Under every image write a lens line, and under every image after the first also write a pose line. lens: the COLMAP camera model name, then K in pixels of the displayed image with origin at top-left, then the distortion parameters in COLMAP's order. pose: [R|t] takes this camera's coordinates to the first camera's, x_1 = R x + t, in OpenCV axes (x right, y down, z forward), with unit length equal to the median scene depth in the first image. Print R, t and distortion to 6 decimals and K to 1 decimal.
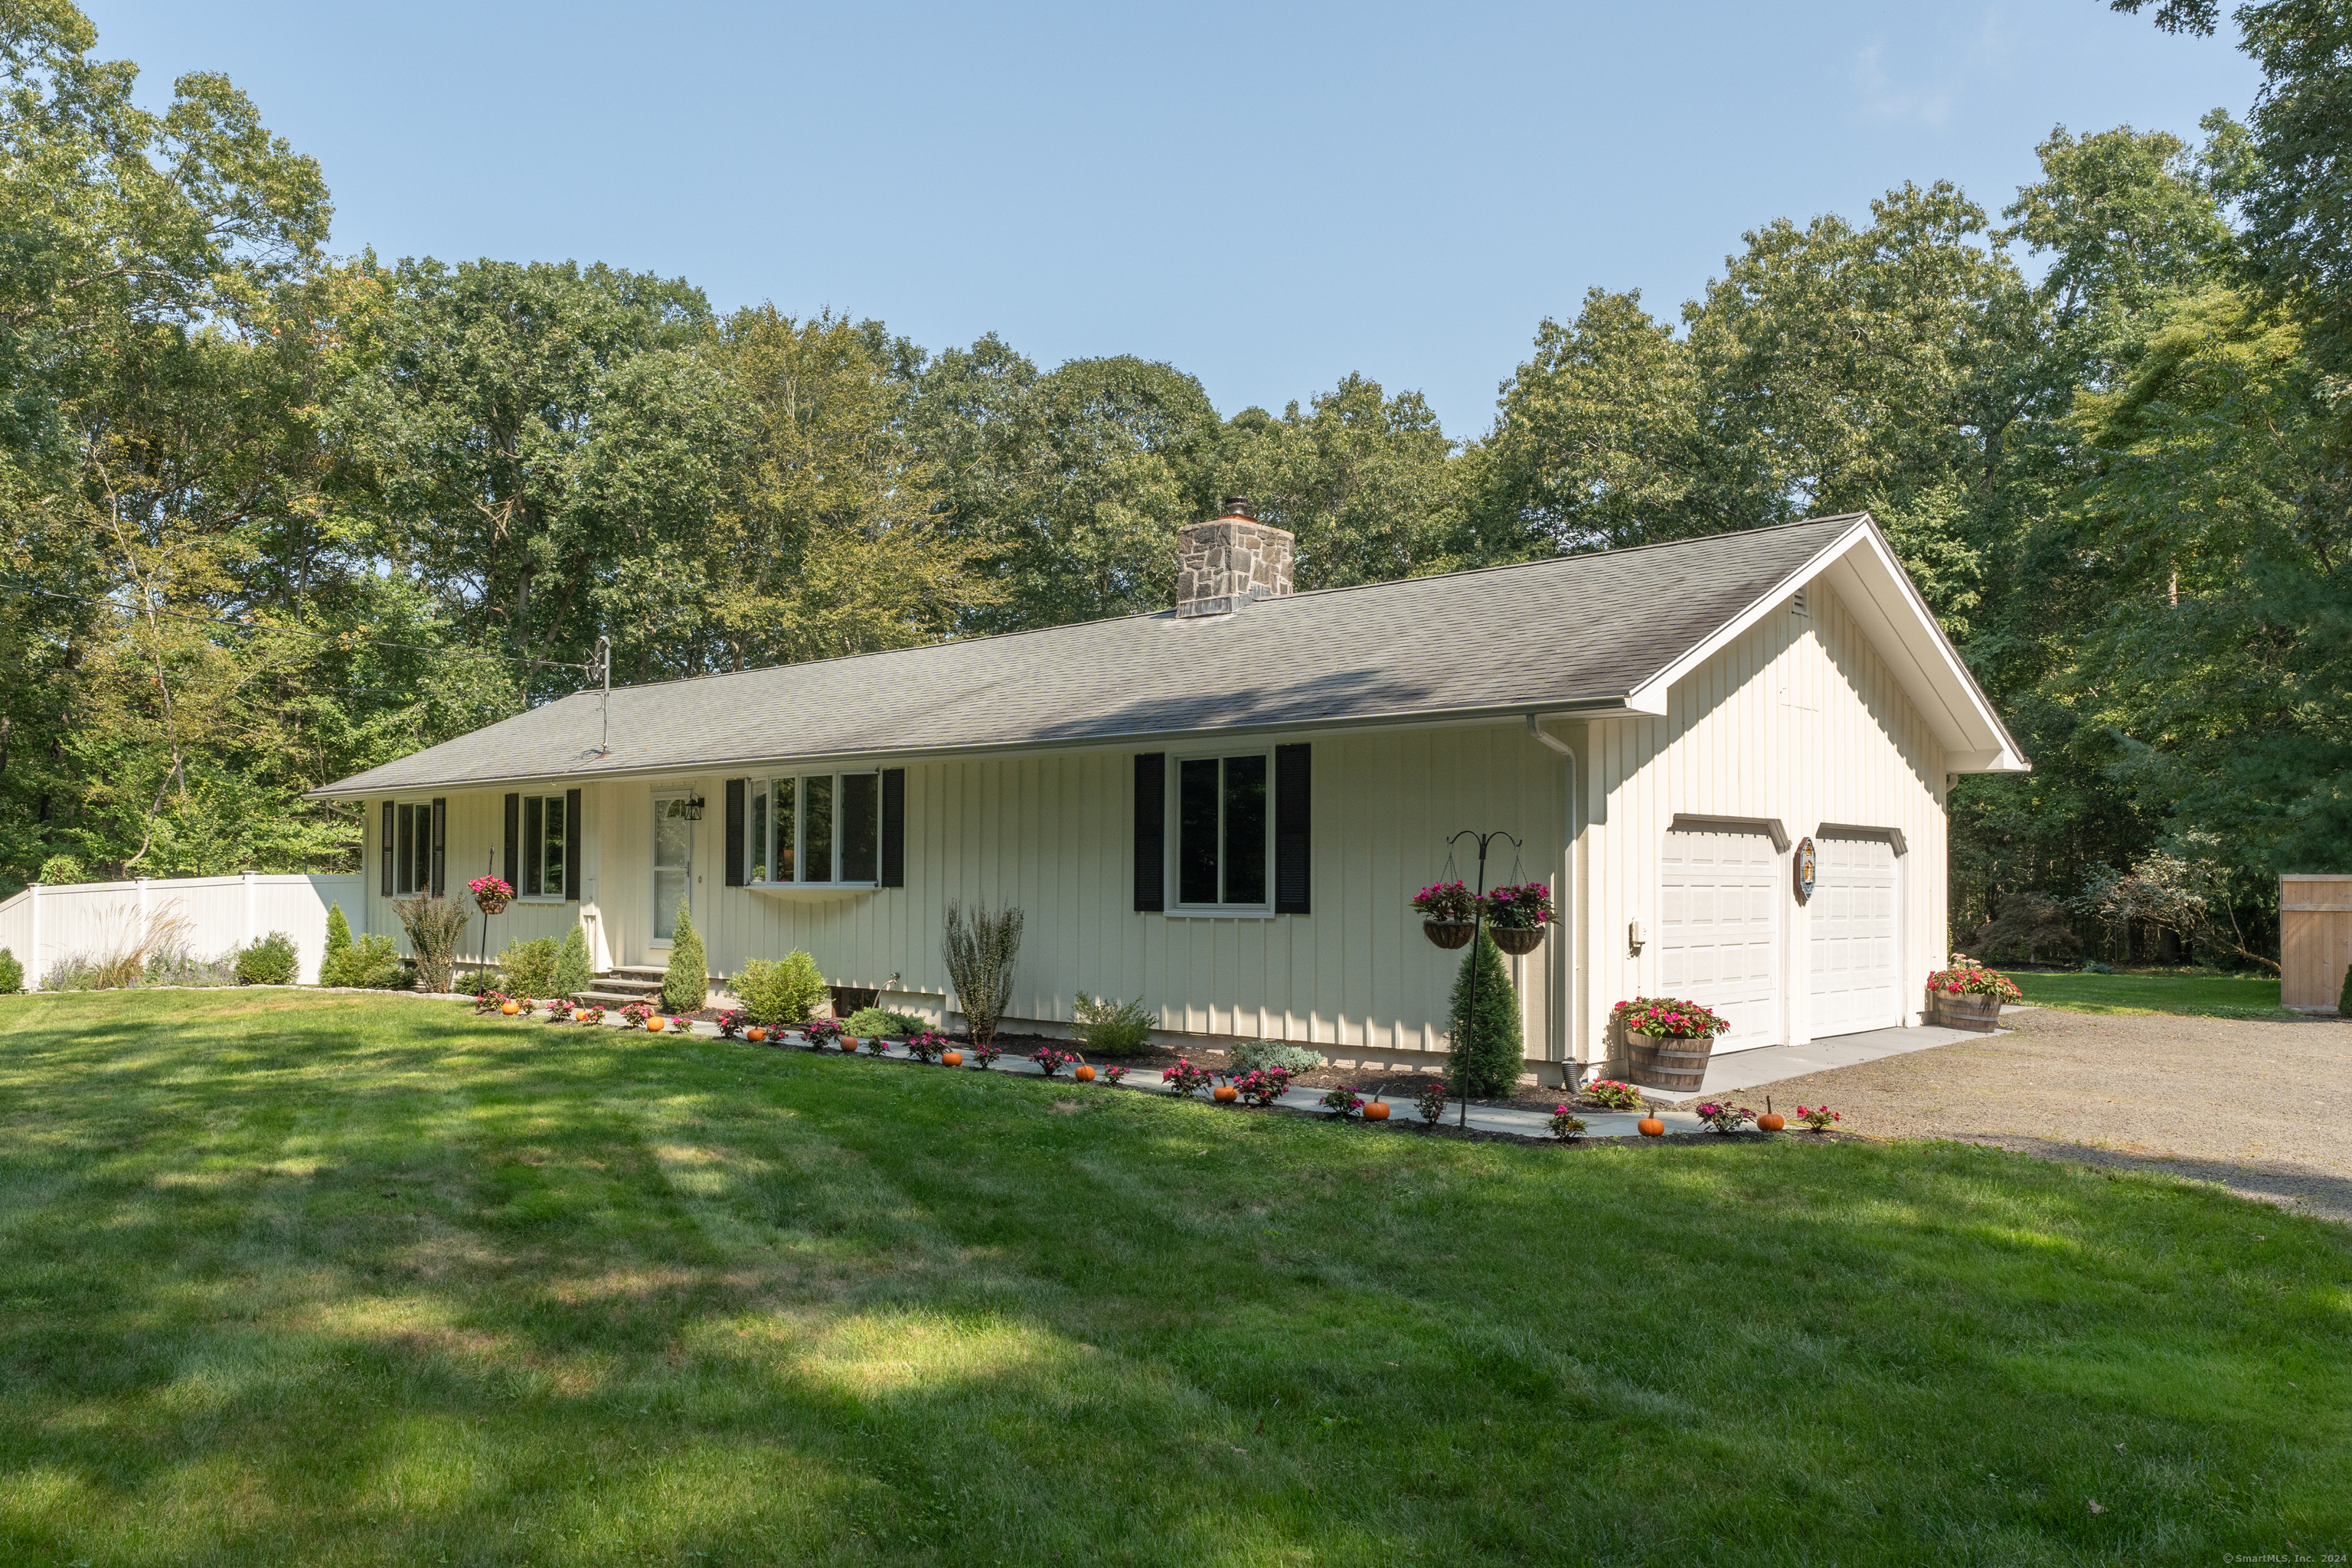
lens RADIAL K [[1768.4, 0, 1045.1], [0, 1768.4, 897.7], [0, 0, 1]] dist [0.001379, -0.001856]
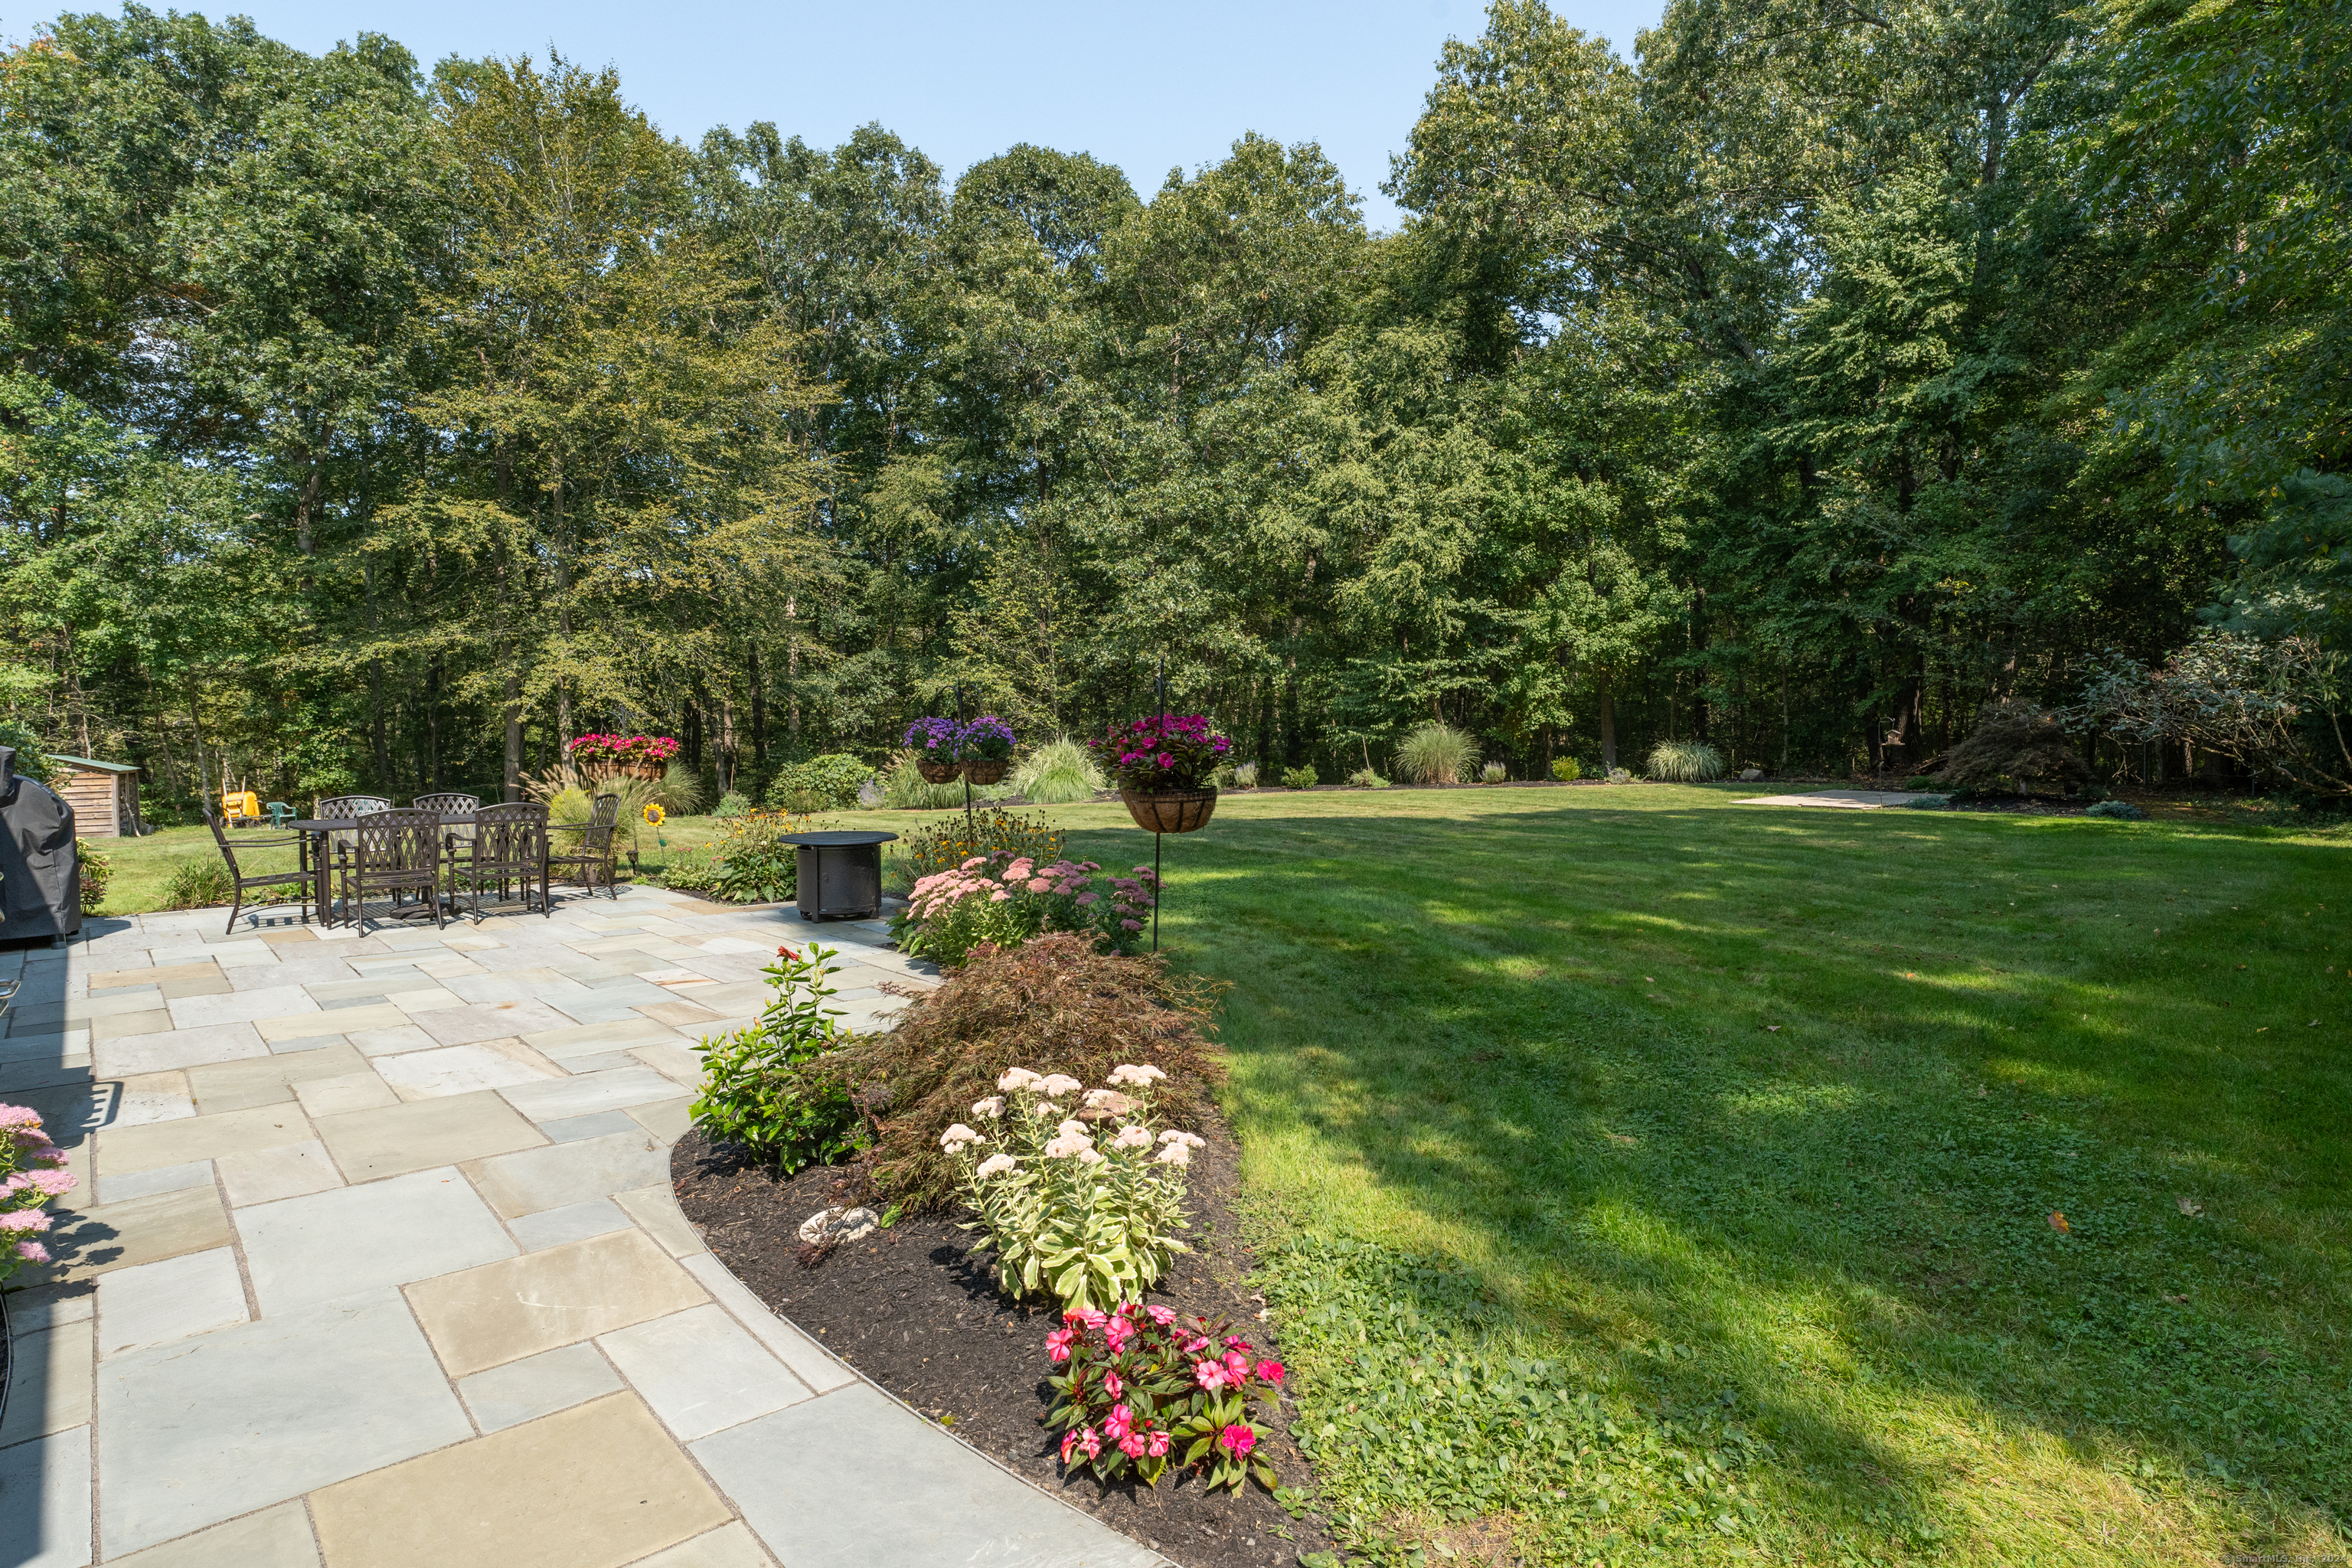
lens RADIAL K [[1305.3, 0, 1176.0], [0, 1305.3, 784.0], [0, 0, 1]] dist [0.000025, -0.000129]
pose [[0.994363, -0.017094, -0.104640, 0.323202], [0.022797, 0.998305, 0.053549, -0.005019], [0.103548, -0.055633, 0.993067, 0.517356]]
